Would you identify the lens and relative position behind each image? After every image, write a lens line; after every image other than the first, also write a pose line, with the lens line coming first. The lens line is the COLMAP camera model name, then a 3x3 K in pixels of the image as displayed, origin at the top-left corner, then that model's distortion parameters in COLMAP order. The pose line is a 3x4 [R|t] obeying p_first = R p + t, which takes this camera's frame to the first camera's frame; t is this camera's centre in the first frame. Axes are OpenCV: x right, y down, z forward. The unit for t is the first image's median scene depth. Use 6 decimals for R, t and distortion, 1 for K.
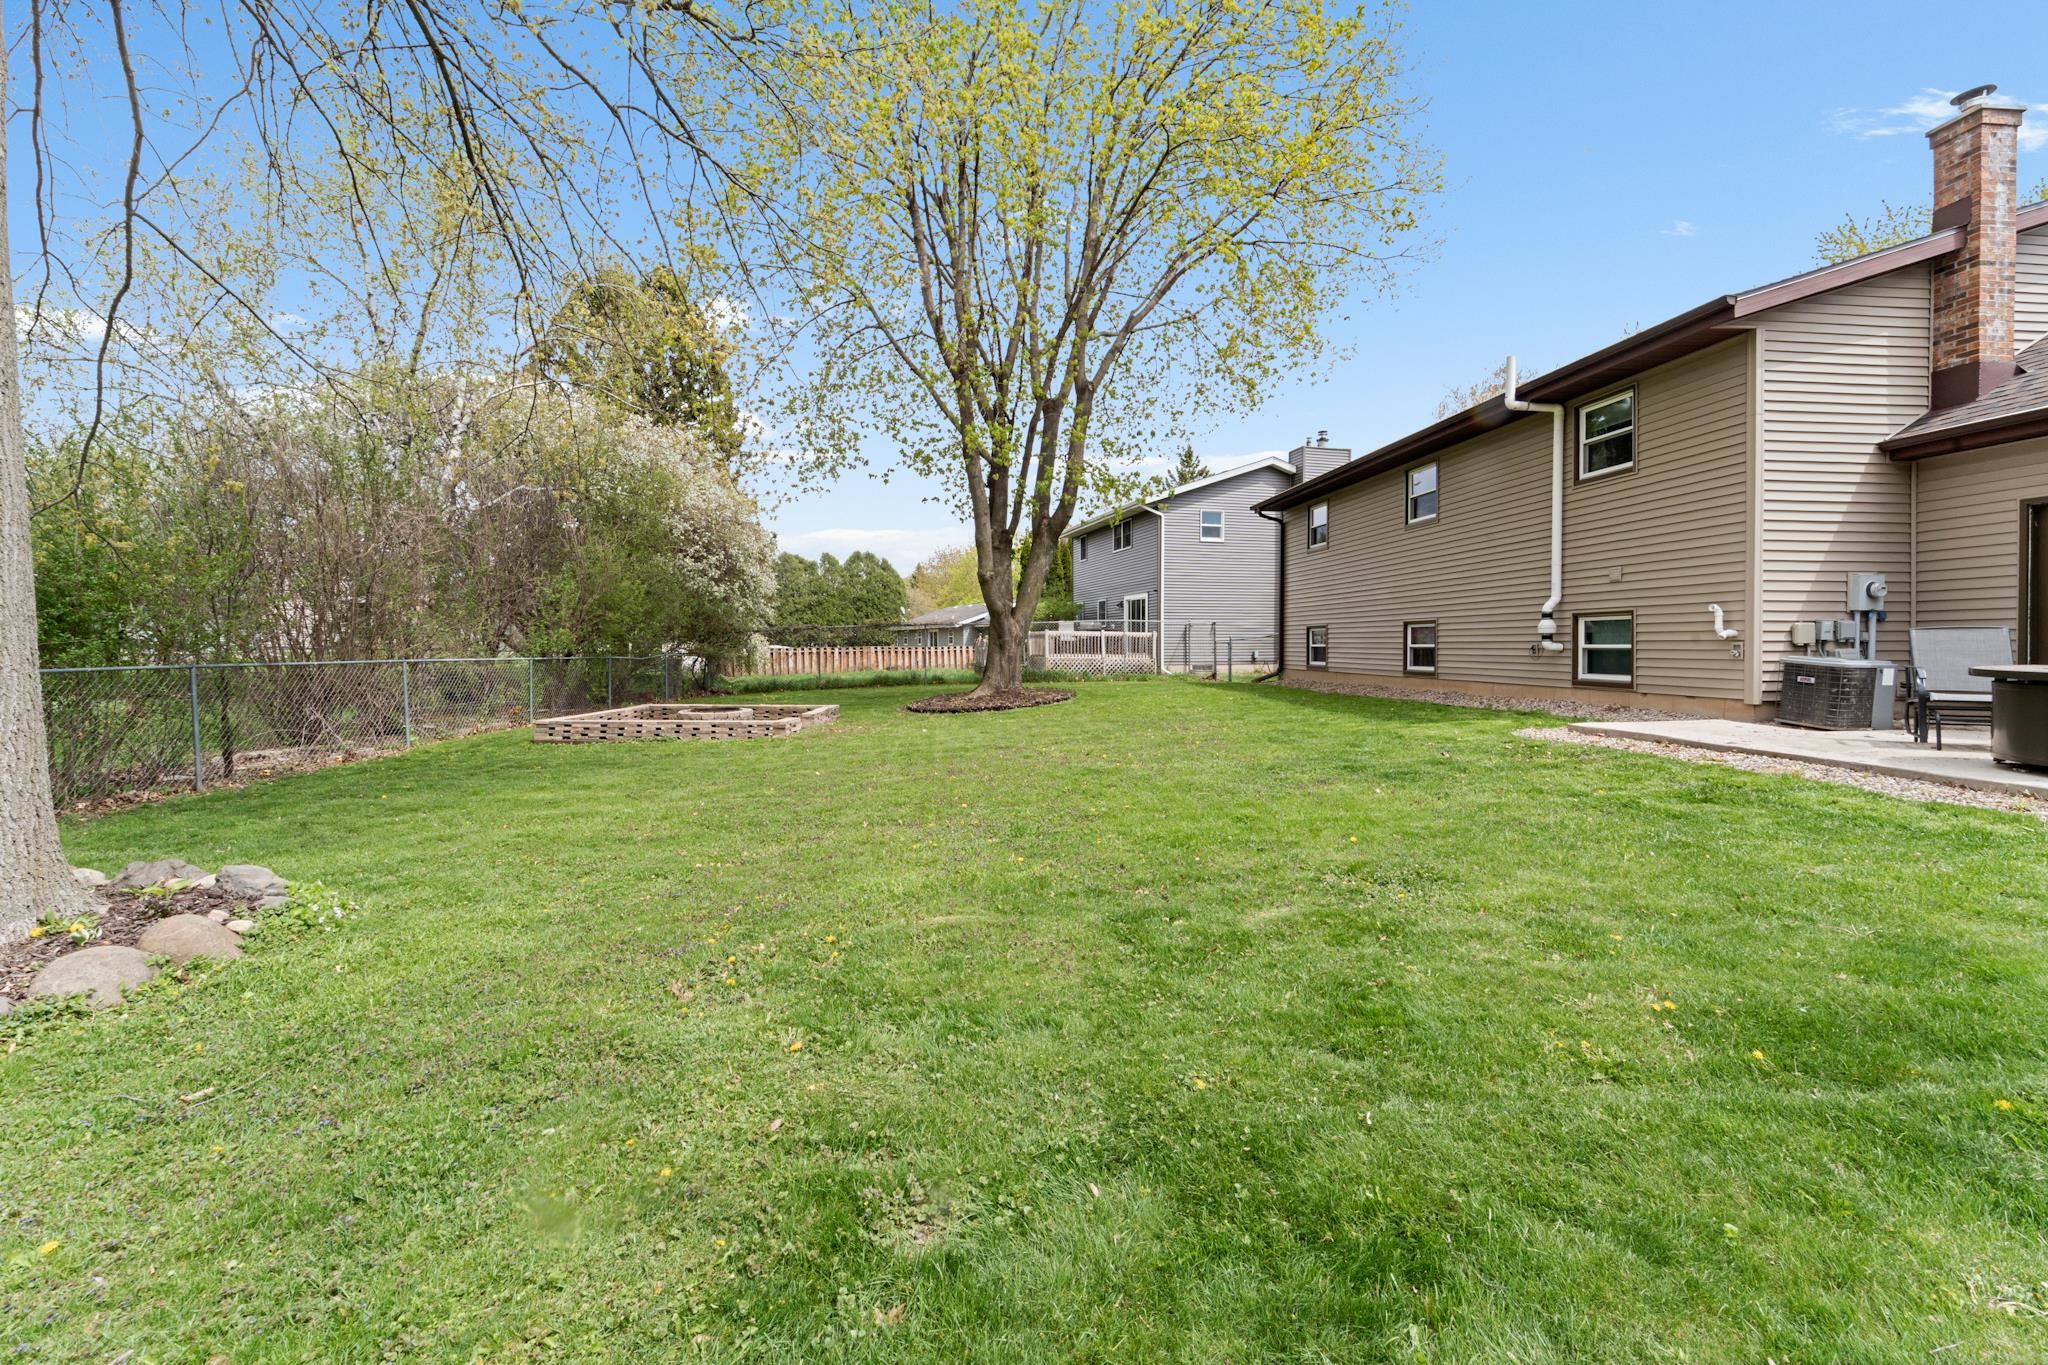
lens RADIAL K [[835.0, 0, 1034.9], [0, 835.0, 641.9], [0, 0, 1]] dist [0.013836, -0.000359]
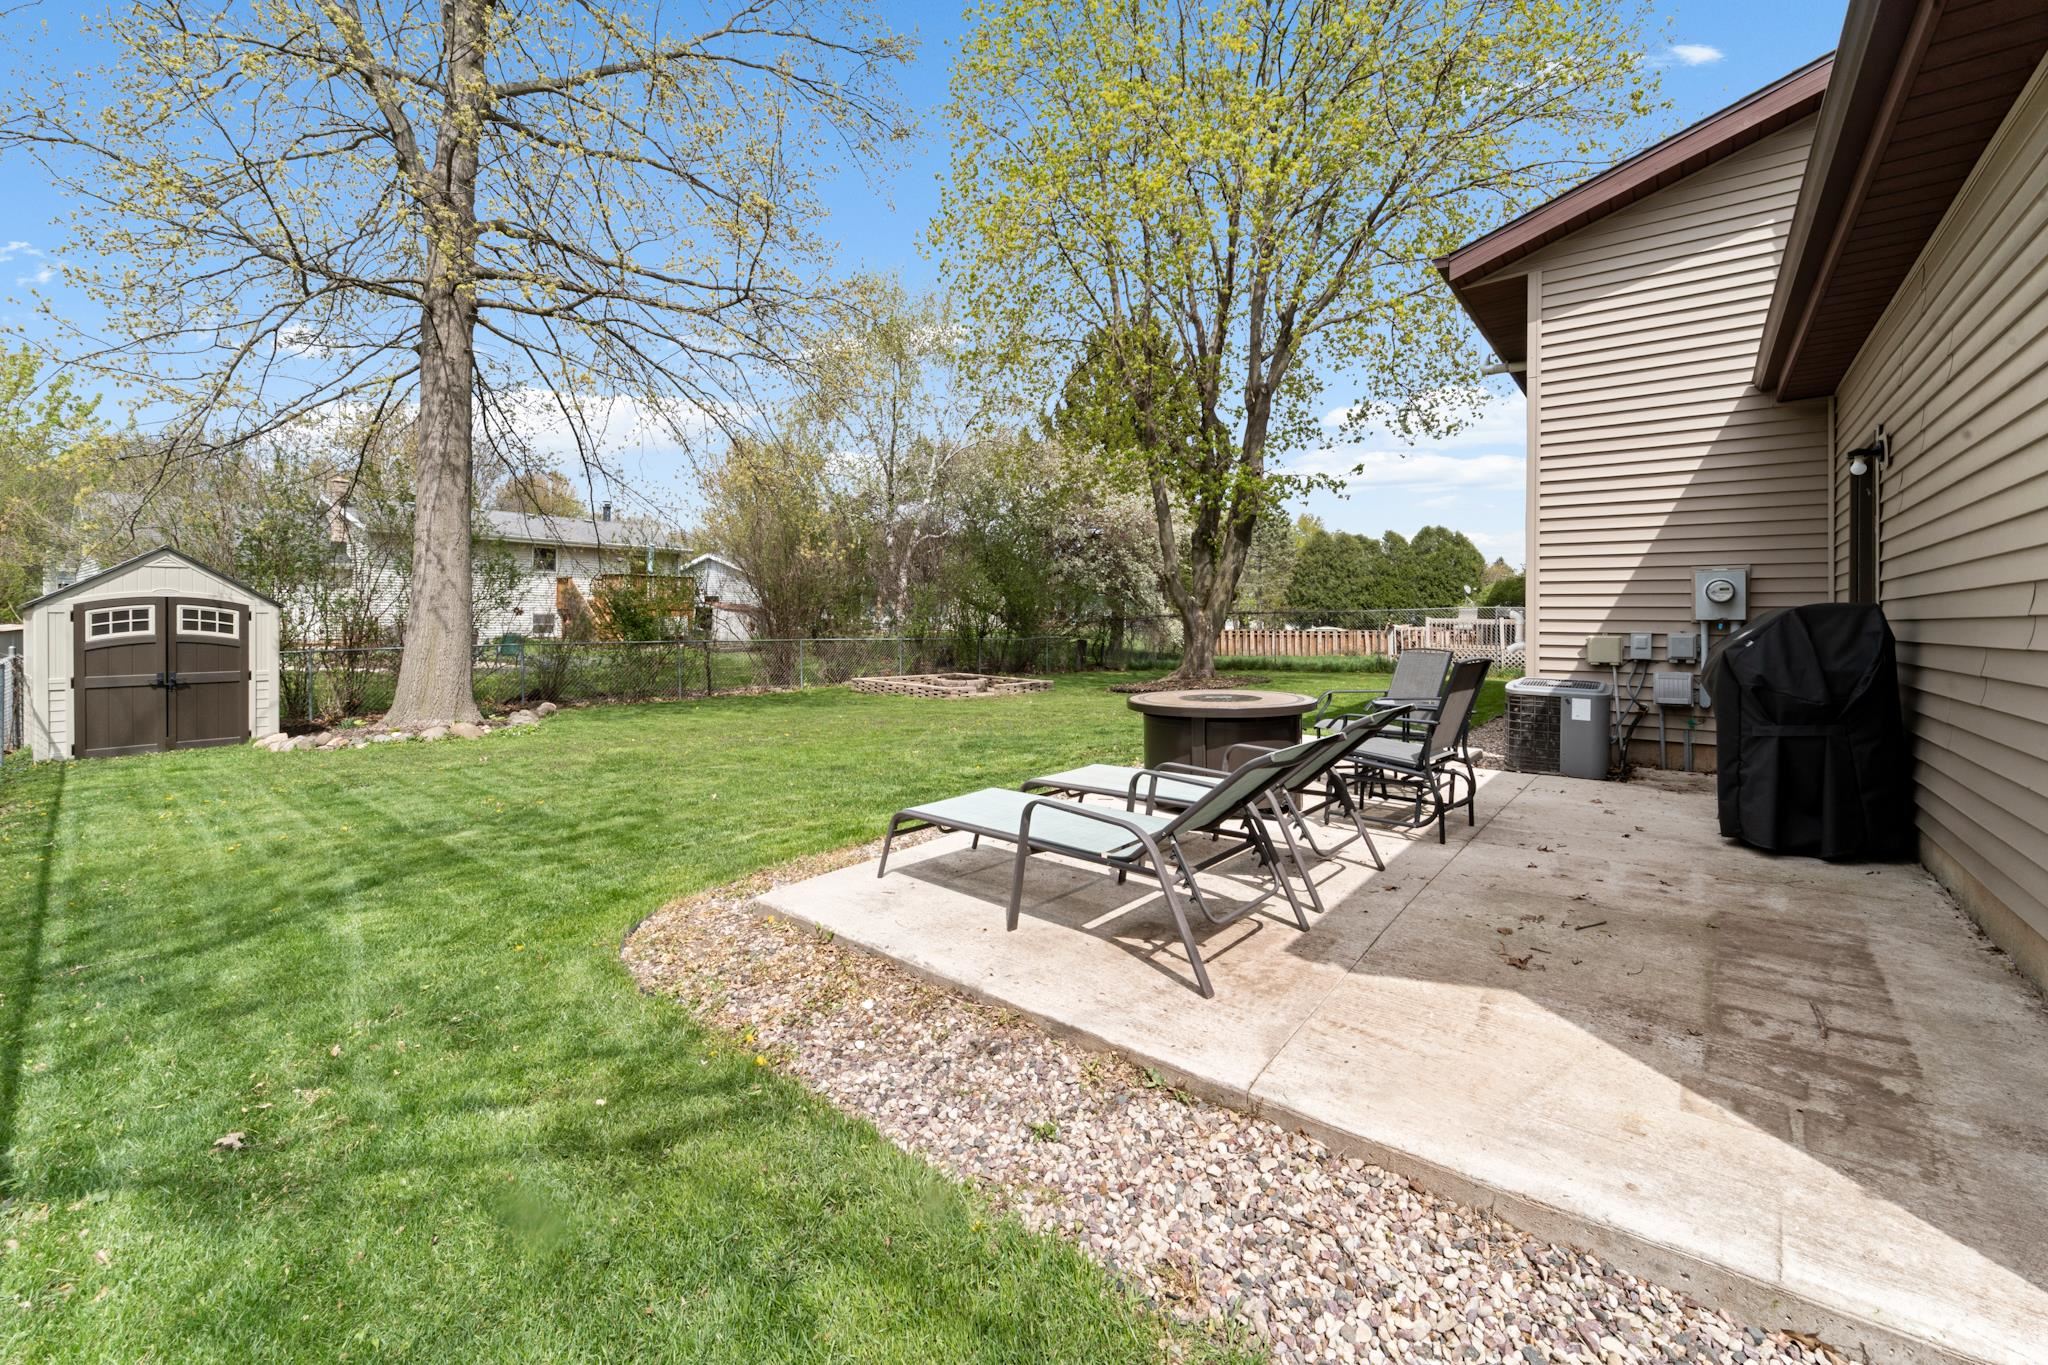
lens RADIAL K [[844.3, 0, 1016.8], [0, 844.3, 613.9], [0, 0, 1]] dist [-0.000394, -0.000065]
pose [[0.691713, -0.000938, -0.722172, 1.078003], [-0.002715, 0.999989, -0.003899, -0.037787], [0.722167, 0.004658, 0.691703, 0.078571]]
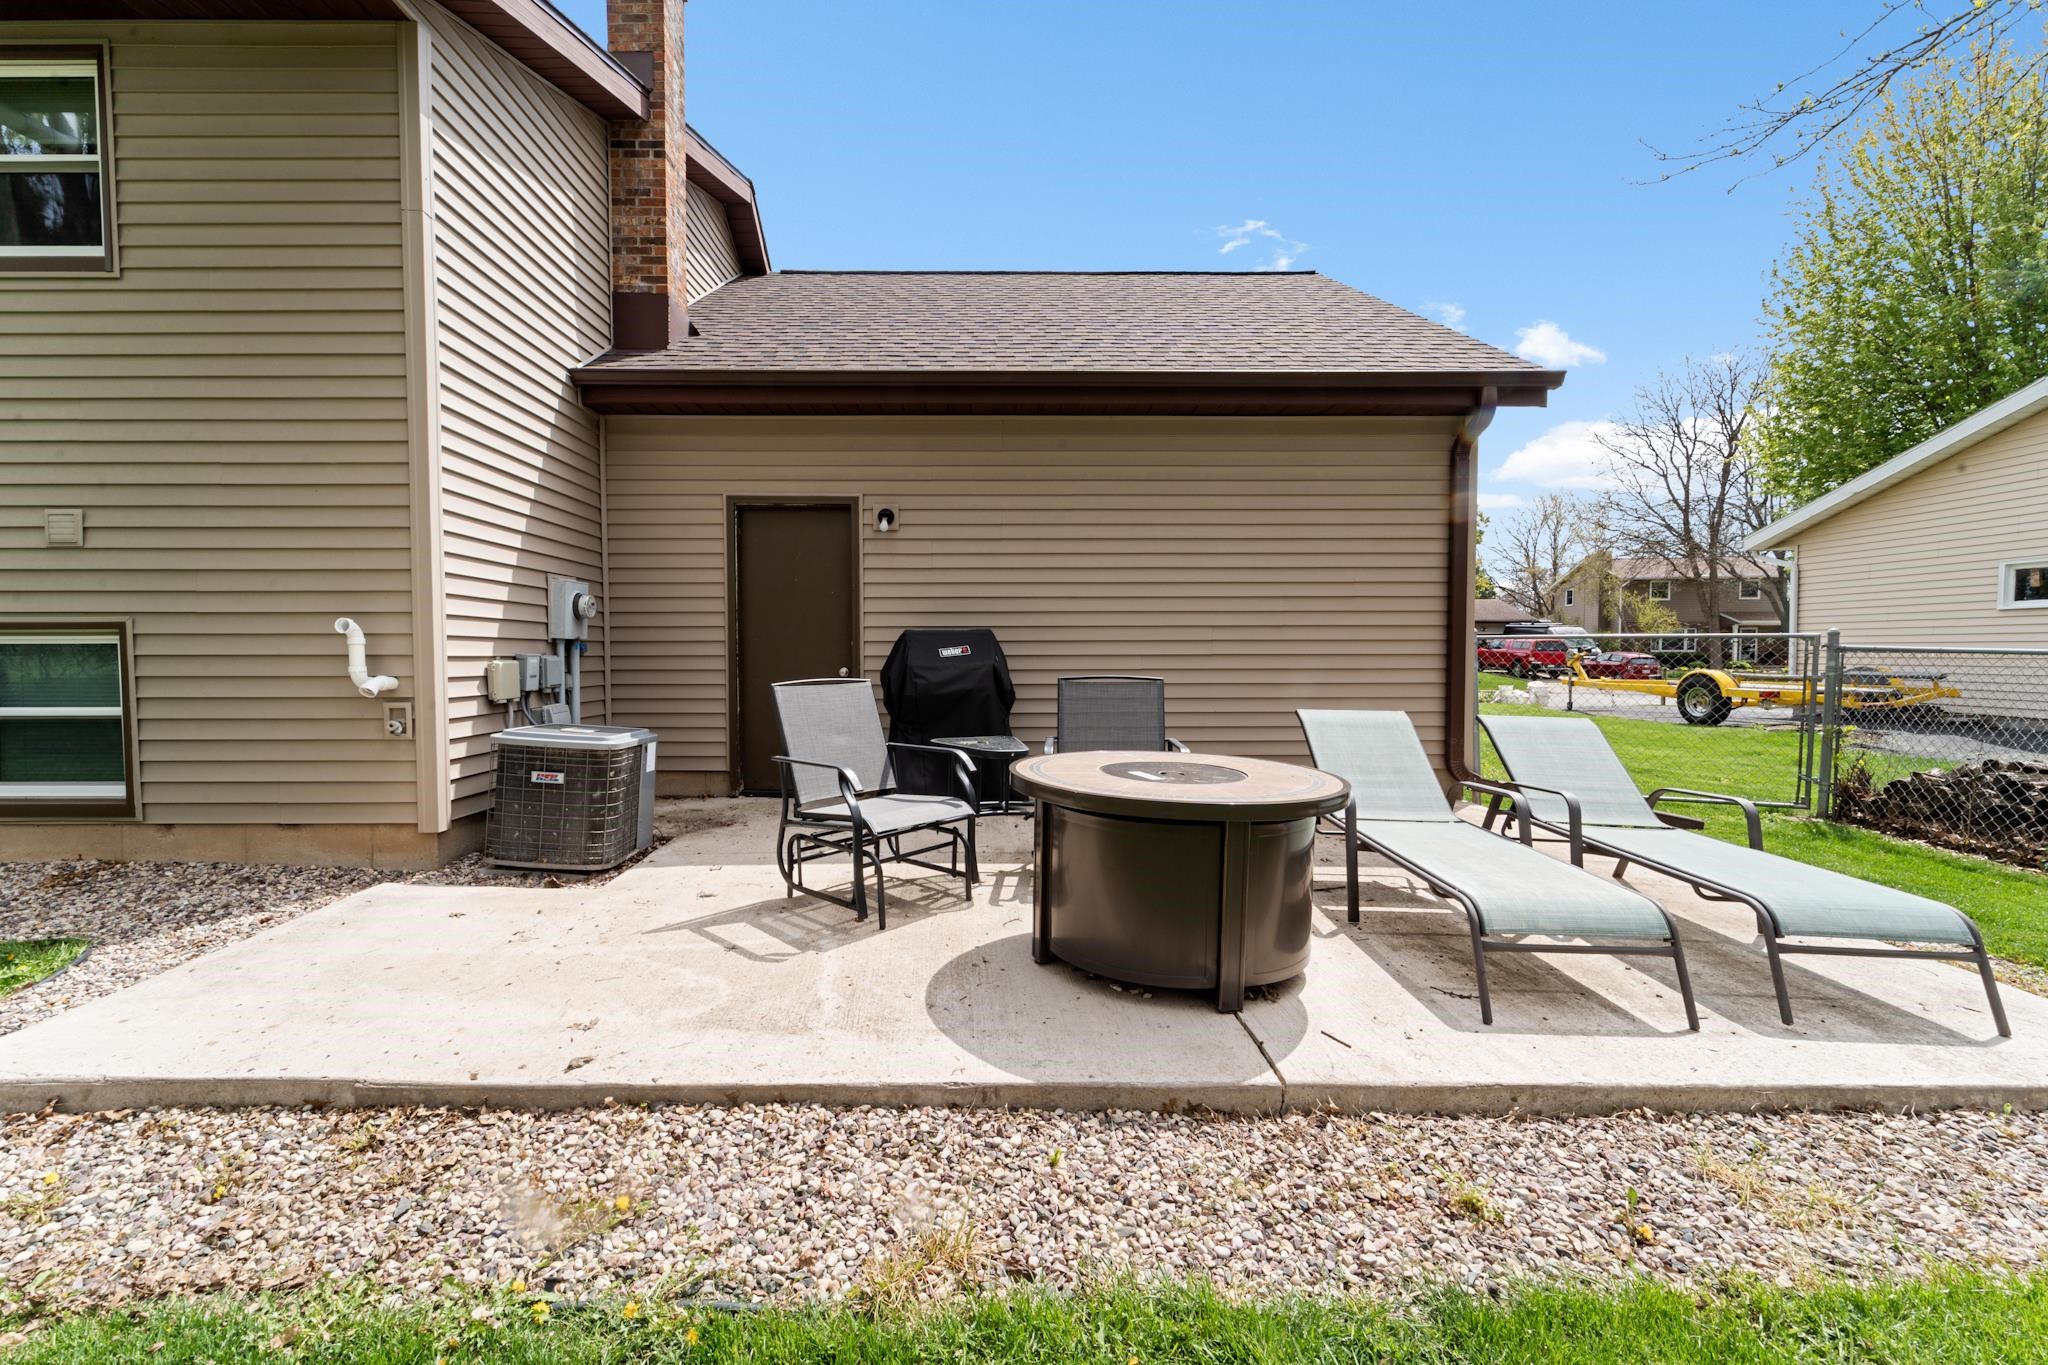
lens RADIAL K [[827.6, 0, 989.4], [0, 827.6, 690.8], [0, 0, 1]] dist [0.001299, 0.000487]
pose [[0.108368, -0.044710, 0.993105, 0.414545], [-0.002989, 0.998969, 0.045300, -0.027616], [-0.994106, -0.007877, 0.108123, 0.625844]]
